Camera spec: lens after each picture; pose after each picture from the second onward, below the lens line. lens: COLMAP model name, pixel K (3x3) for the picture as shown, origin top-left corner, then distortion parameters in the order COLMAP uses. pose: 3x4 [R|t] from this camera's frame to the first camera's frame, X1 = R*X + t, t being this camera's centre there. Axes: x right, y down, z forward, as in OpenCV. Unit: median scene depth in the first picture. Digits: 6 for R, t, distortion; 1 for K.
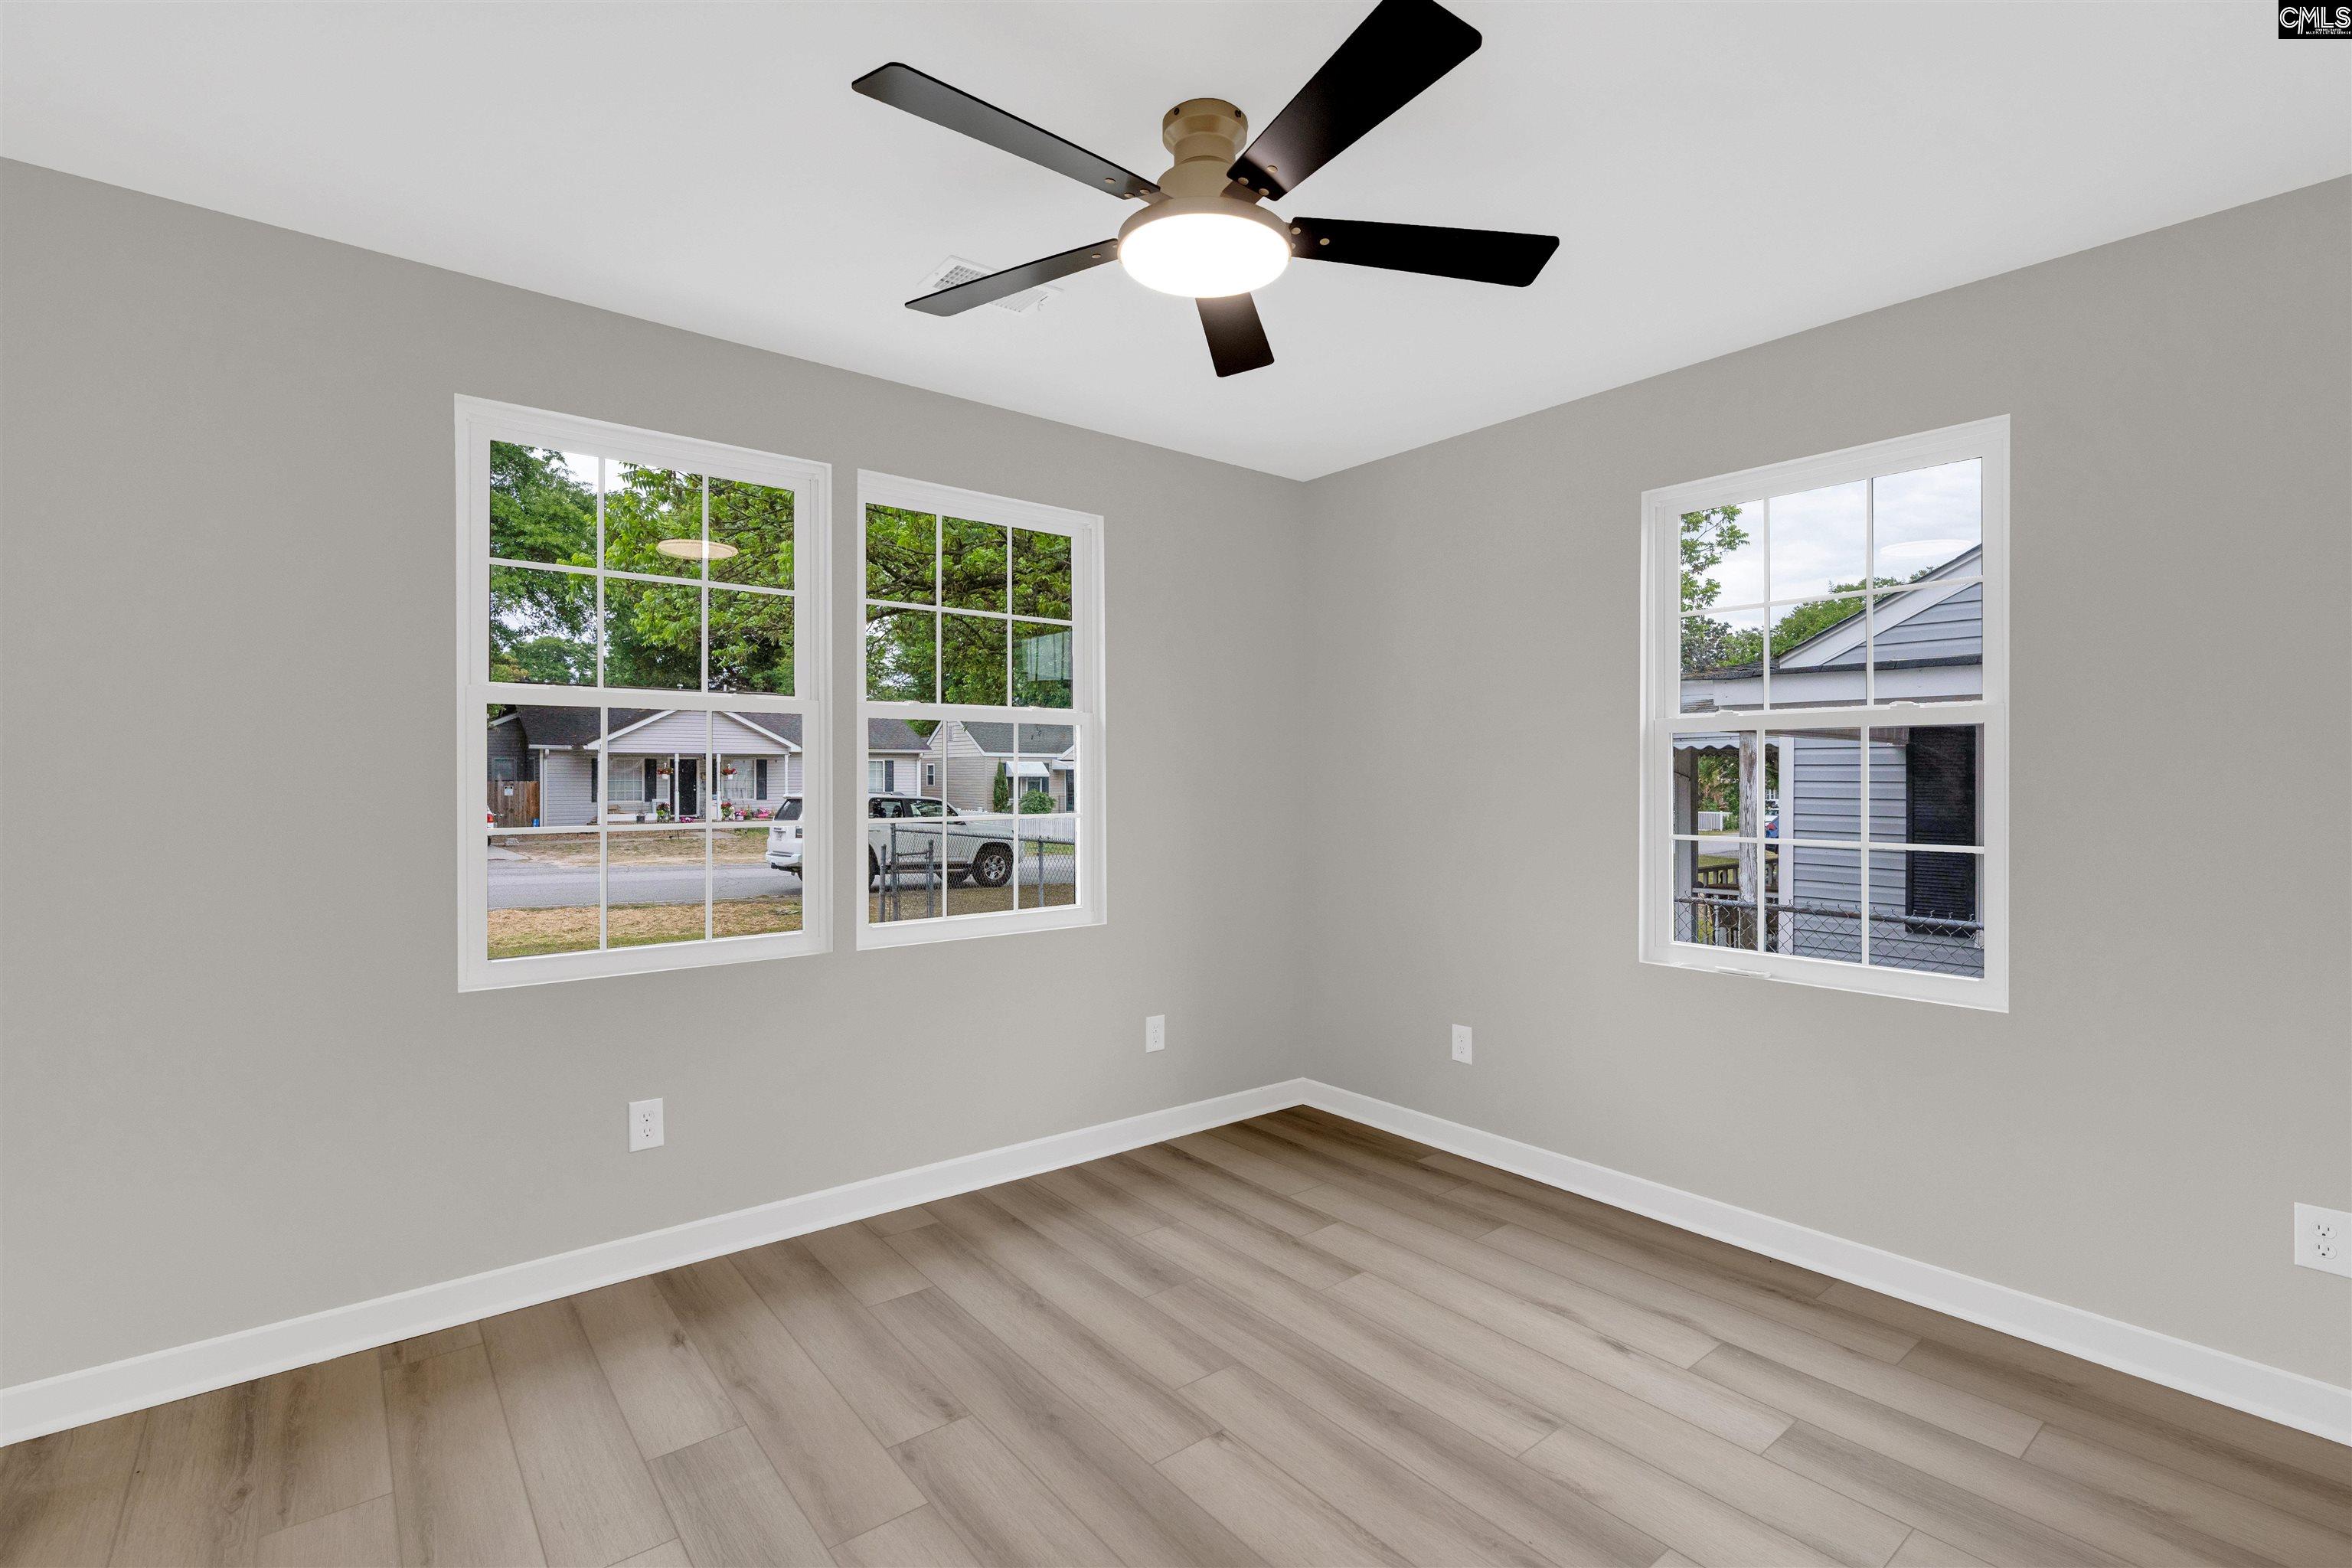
lens RADIAL K [[1080.1, 0, 1219.6], [0, 1080.1, 781.8], [0, 0, 1]] dist [-0.015710, 0.001139]
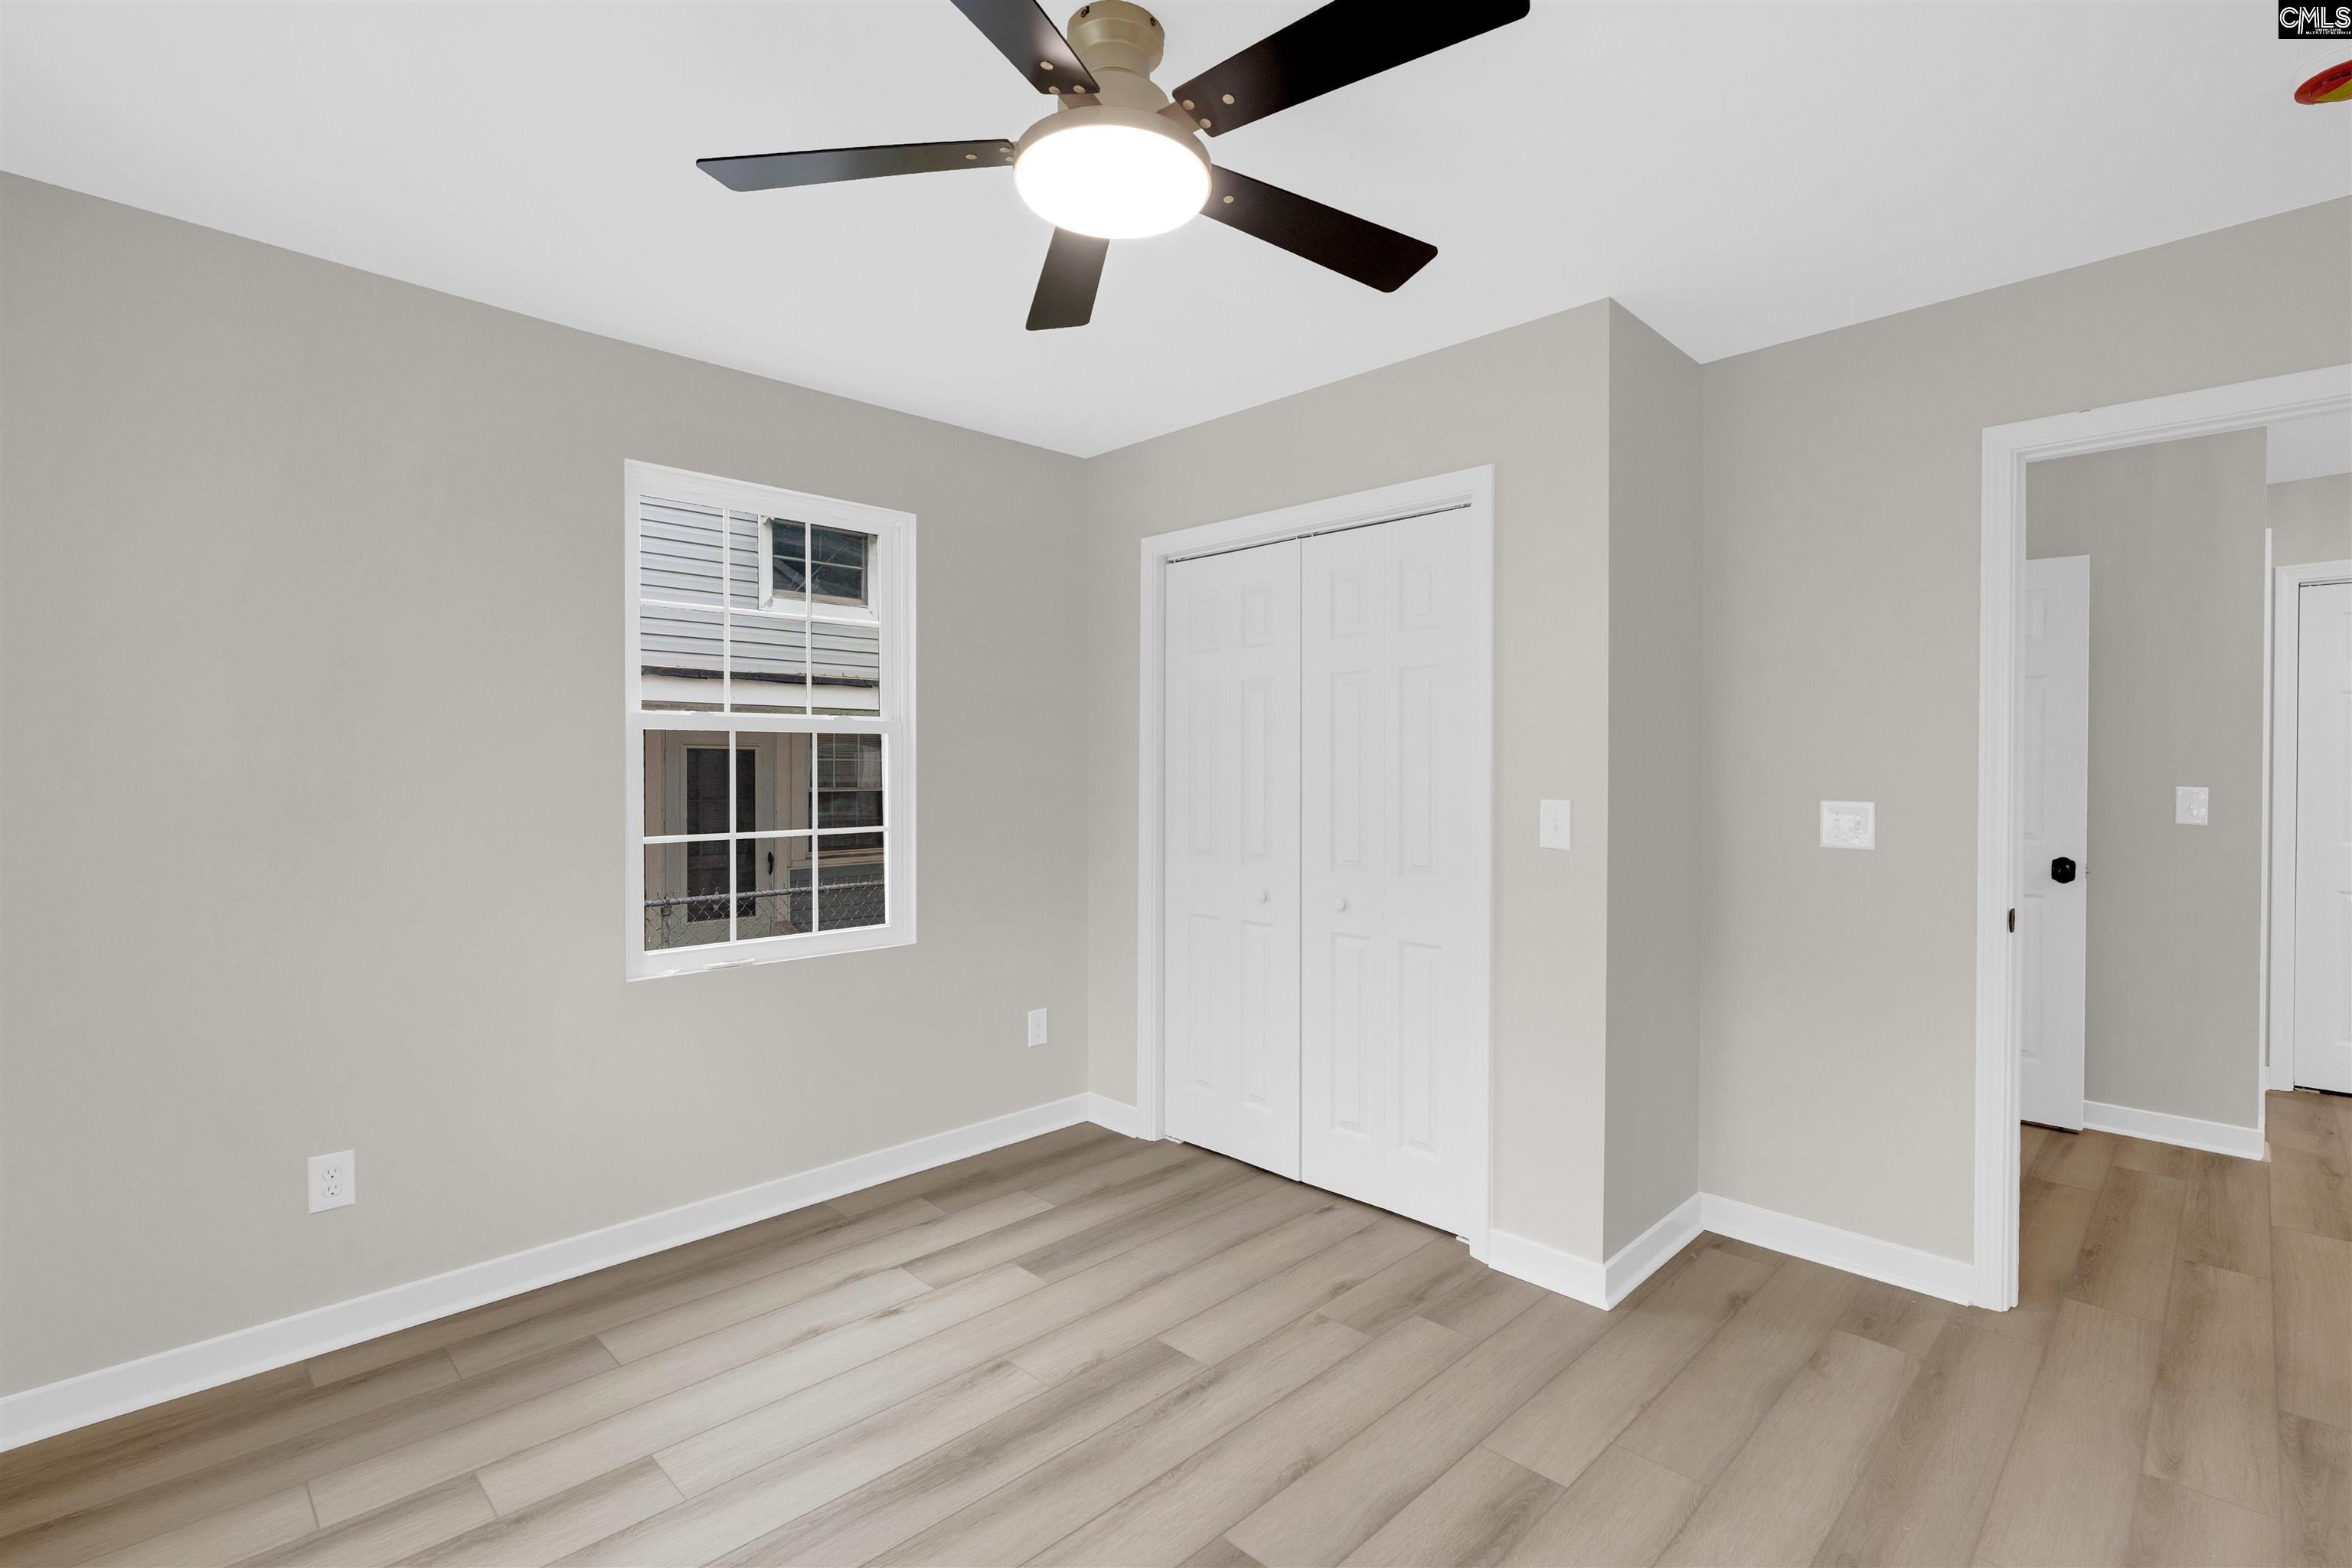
lens RADIAL K [[1075.7, 0, 1165.6], [0, 1075.7, 775.0], [0, 0, 1]] dist [-0.004143, 0.000339]
pose [[-0.077095, -0.009902, 0.996975, -0.653040], [0.008732, 0.999906, 0.010606, -0.012598], [-0.996985, 0.009523, -0.077002, 0.749532]]
